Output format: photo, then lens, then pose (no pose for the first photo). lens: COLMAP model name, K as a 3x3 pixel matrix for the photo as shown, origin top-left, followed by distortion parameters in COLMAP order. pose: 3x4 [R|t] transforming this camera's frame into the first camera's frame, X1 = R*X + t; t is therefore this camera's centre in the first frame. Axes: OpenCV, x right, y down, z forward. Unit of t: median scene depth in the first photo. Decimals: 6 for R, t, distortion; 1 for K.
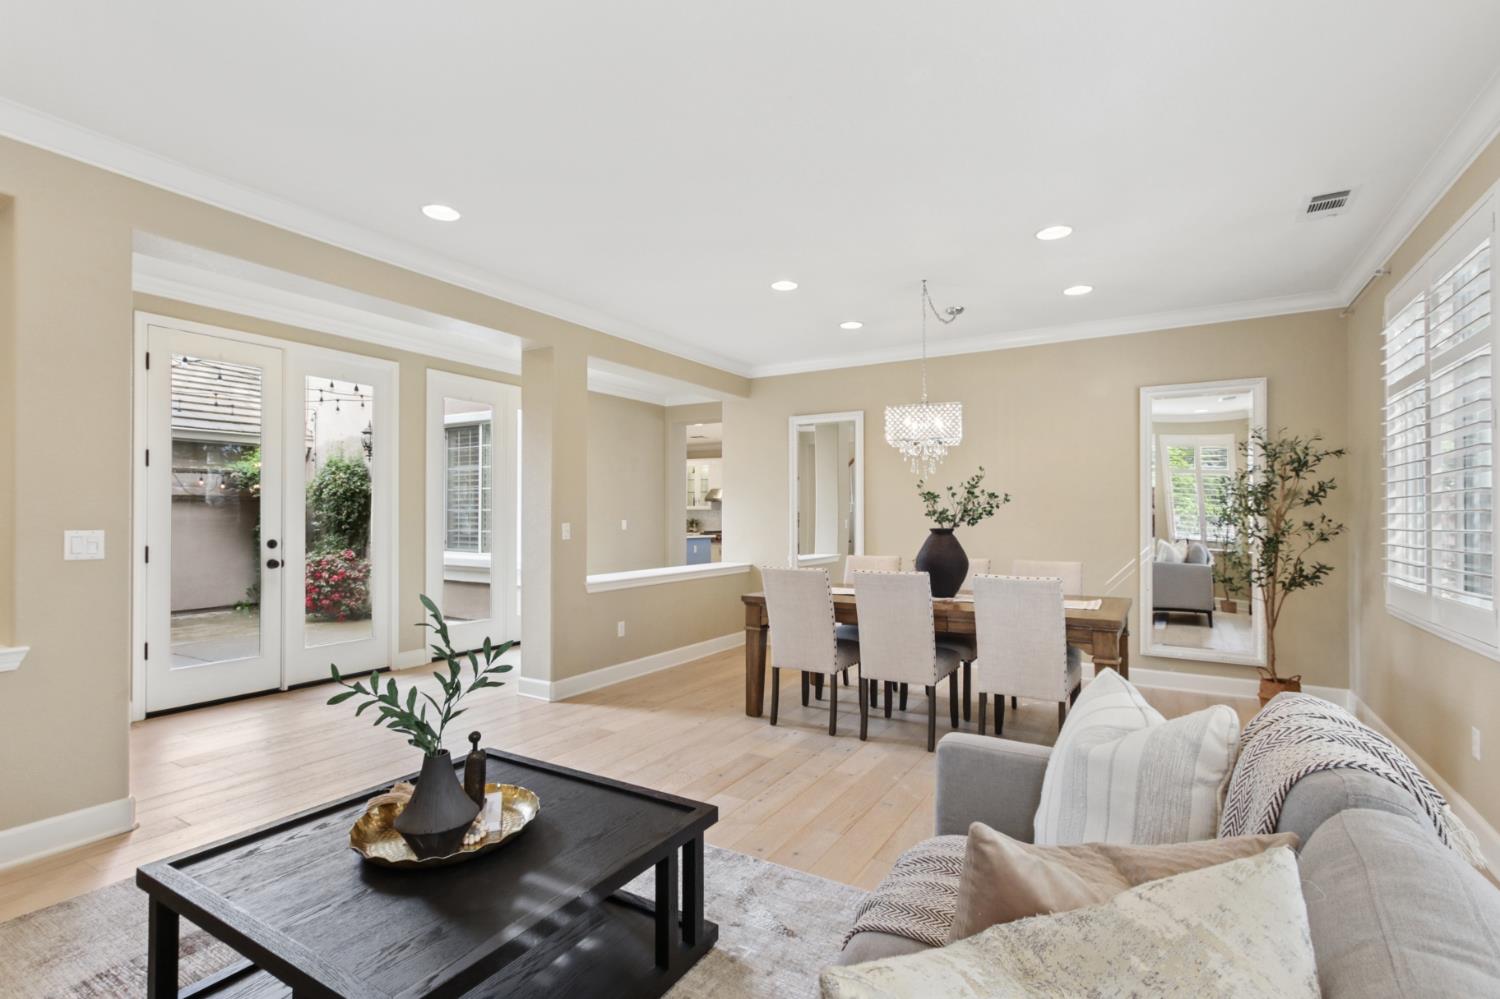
lens RADIAL K [[698.3, 0, 749.0], [0, 698.3, 498.1], [0, 0, 1]] dist [-0.001252, 0.004292]
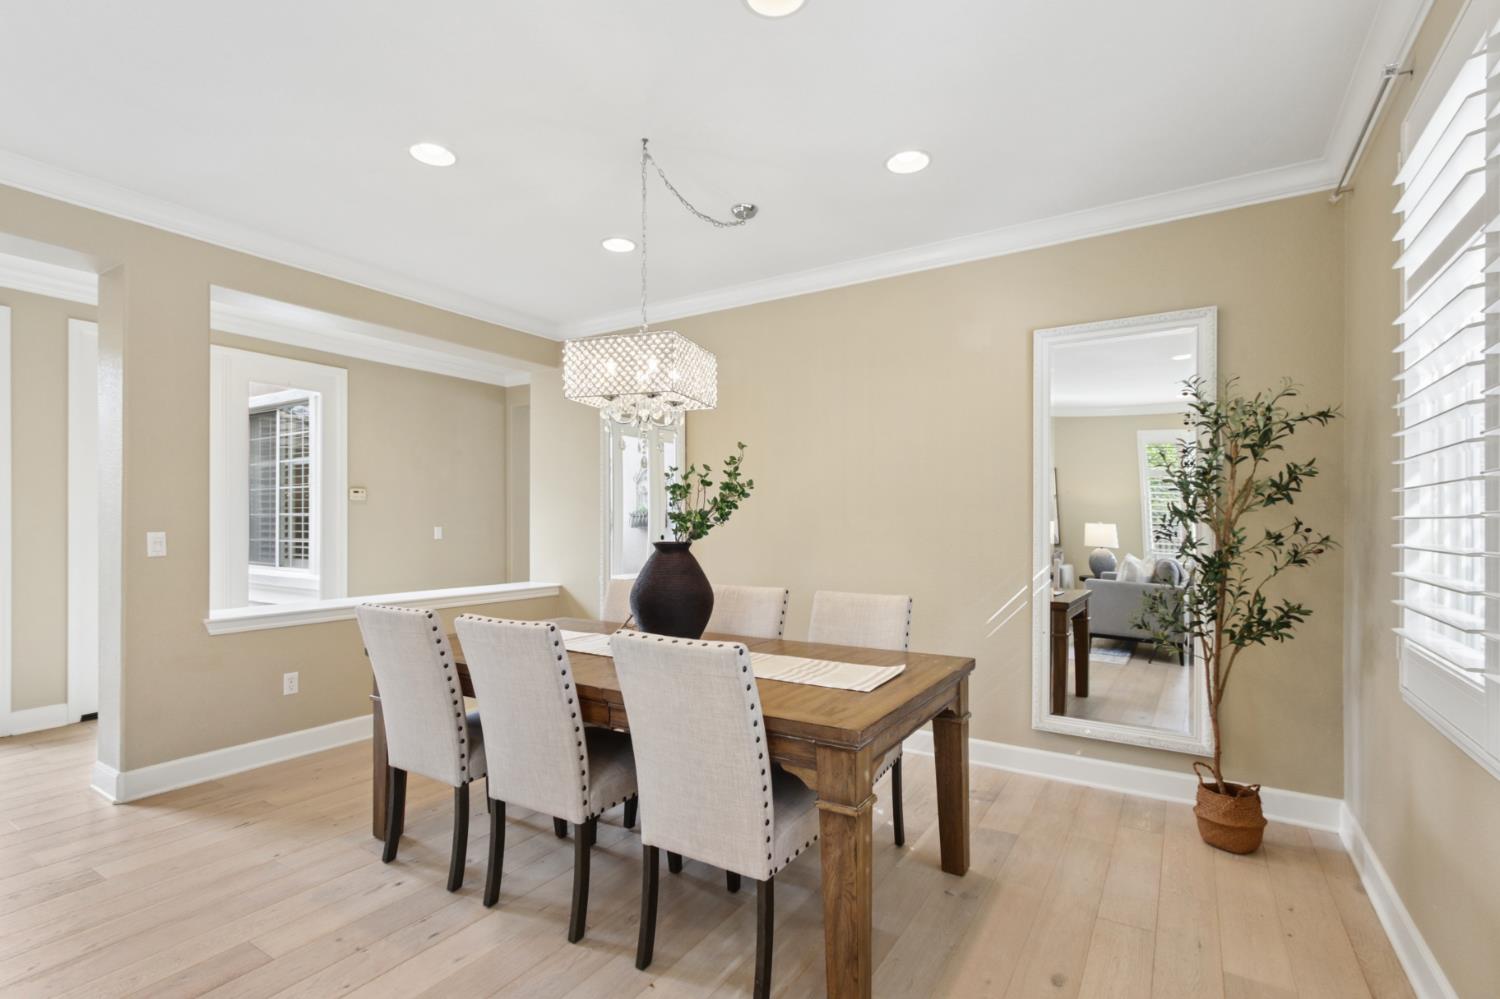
lens RADIAL K [[698.3, 0, 751.7], [0, 698.3, 508.2], [0, 0, 1]] dist [-0.001252, 0.004292]
pose [[0.999803, 0.000770, -0.019832, 0.357678], [-0.000665, 0.999986, 0.005308, 0.010263], [0.019836, -0.005294, 0.999789, 0.383171]]
